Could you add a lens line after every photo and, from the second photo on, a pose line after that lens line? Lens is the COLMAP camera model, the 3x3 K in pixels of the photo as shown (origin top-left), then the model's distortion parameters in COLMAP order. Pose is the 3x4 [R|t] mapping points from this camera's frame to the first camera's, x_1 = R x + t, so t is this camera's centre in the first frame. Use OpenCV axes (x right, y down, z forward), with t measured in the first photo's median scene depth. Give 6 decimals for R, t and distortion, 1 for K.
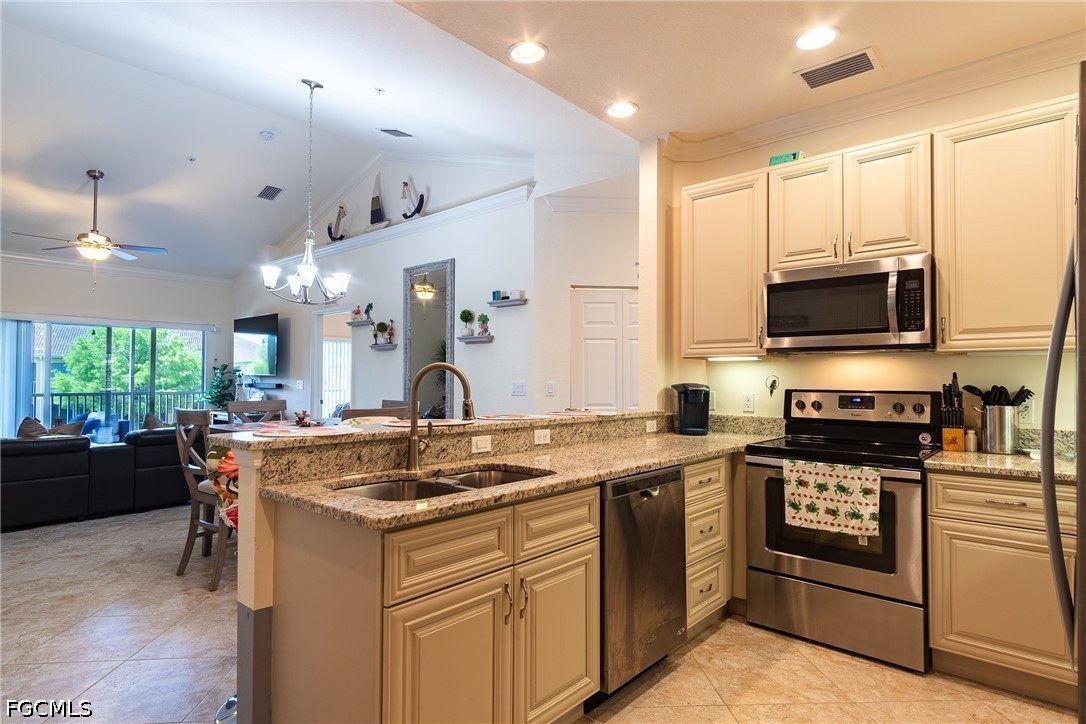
lens RADIAL K [[581.7, 0, 538.6], [0, 581.7, 366.8], [0, 0, 1]] dist [0.006863, 0.001718]
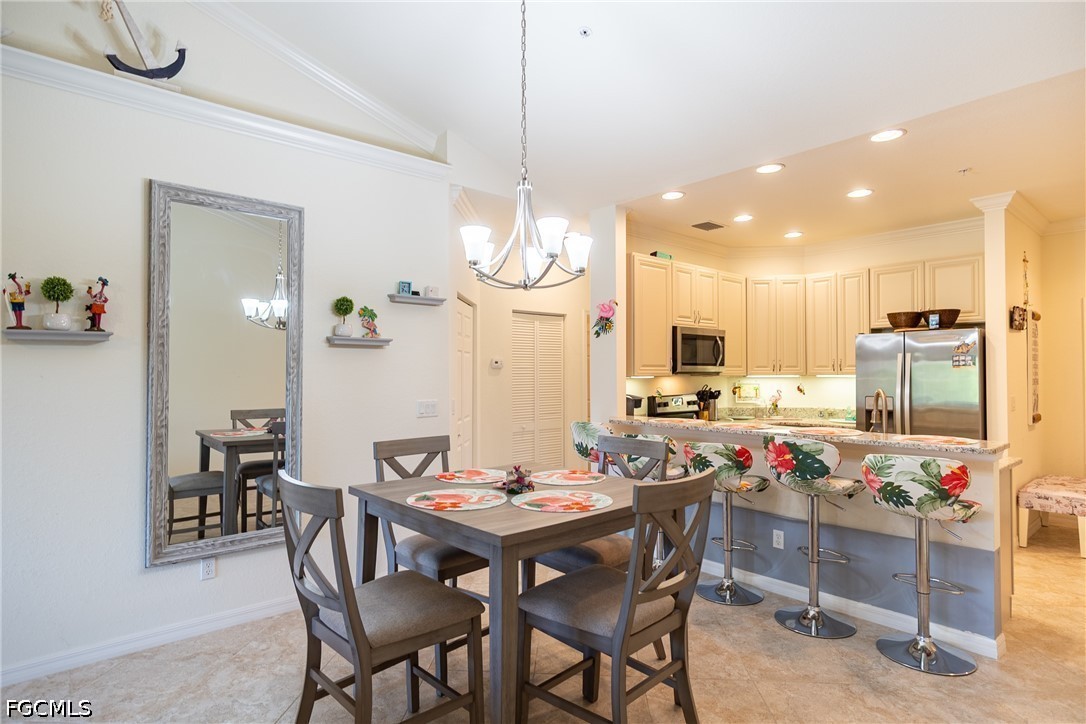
lens RADIAL K [[581.7, 0, 537.0], [0, 581.7, 366.5], [0, 0, 1]] dist [0.006863, 0.001718]
pose [[0.129014, 0.007538, 0.991614, -1.130619], [-0.017498, 0.999833, -0.005324, -0.026909], [-0.991488, -0.016664, 0.129124, 1.030211]]
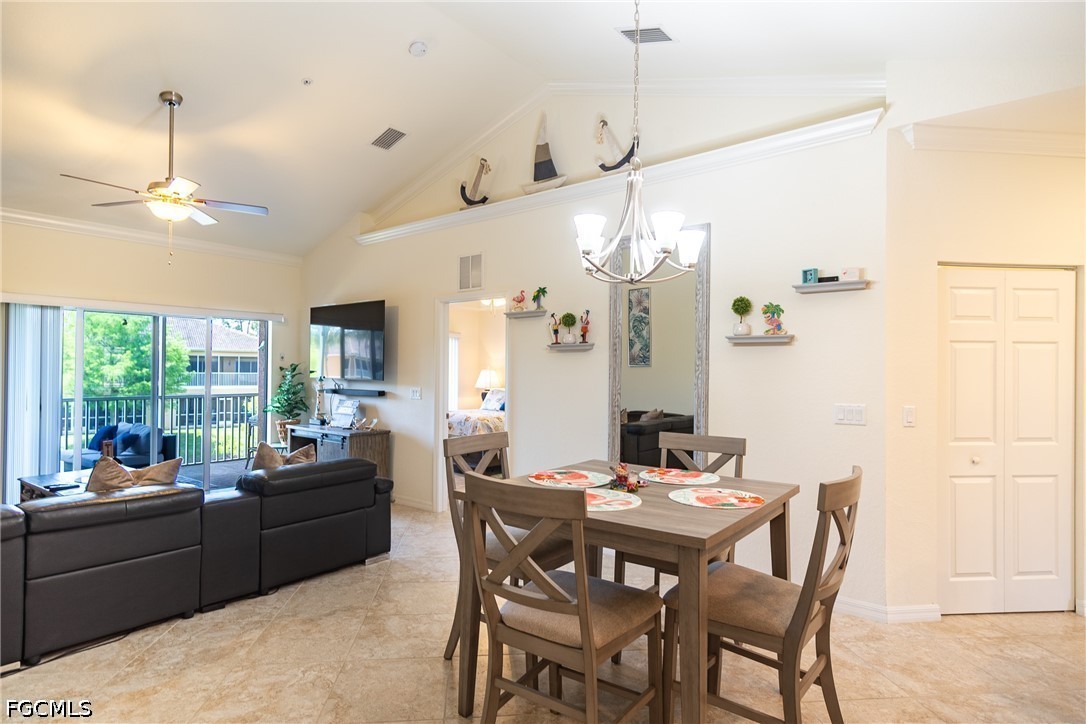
lens RADIAL K [[581.7, 0, 539.3], [0, 581.7, 366.1], [0, 0, 1]] dist [0.006863, 0.001718]
pose [[0.999156, 0.005547, 0.040708, -0.583812], [-0.006132, 0.999879, 0.014265, -0.035821], [-0.040624, -0.014503, 0.999069, 0.471822]]
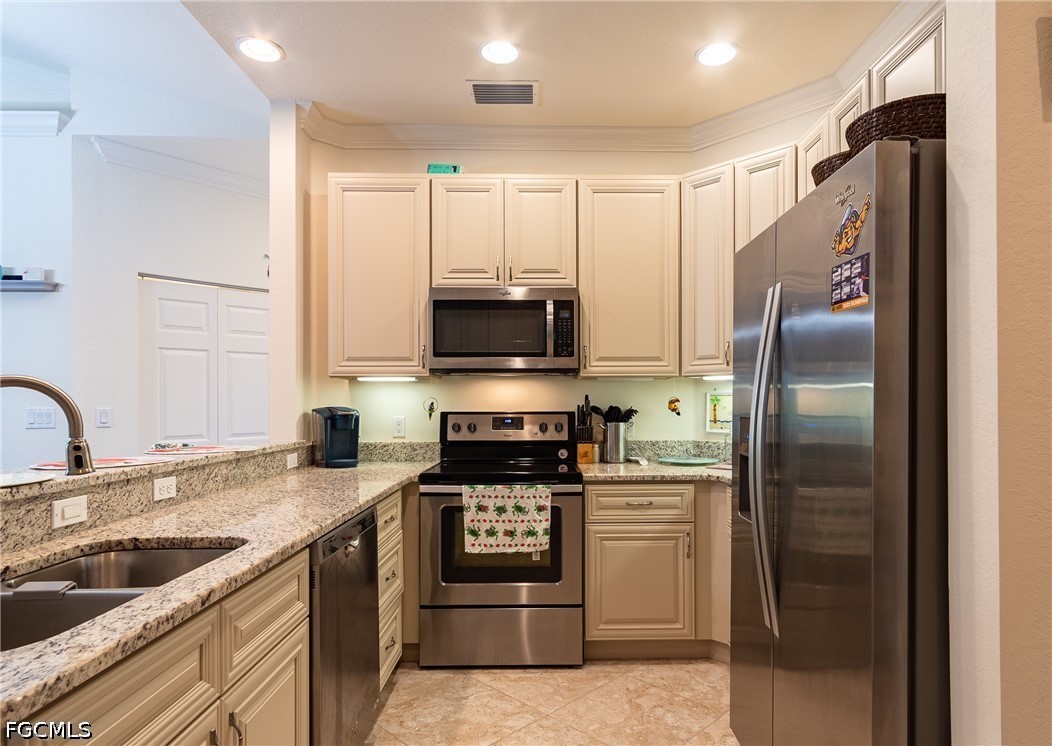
lens RADIAL K [[607.3, 0, 554.0], [0, 607.3, 399.7], [0, 0, 1]] dist [0.011803, -0.003286]
pose [[0.733054, -0.003154, 0.680163, -0.110186], [-0.008943, 0.999858, 0.014275, 0.002245], [-0.680111, -0.016547, 0.732922, 0.131911]]
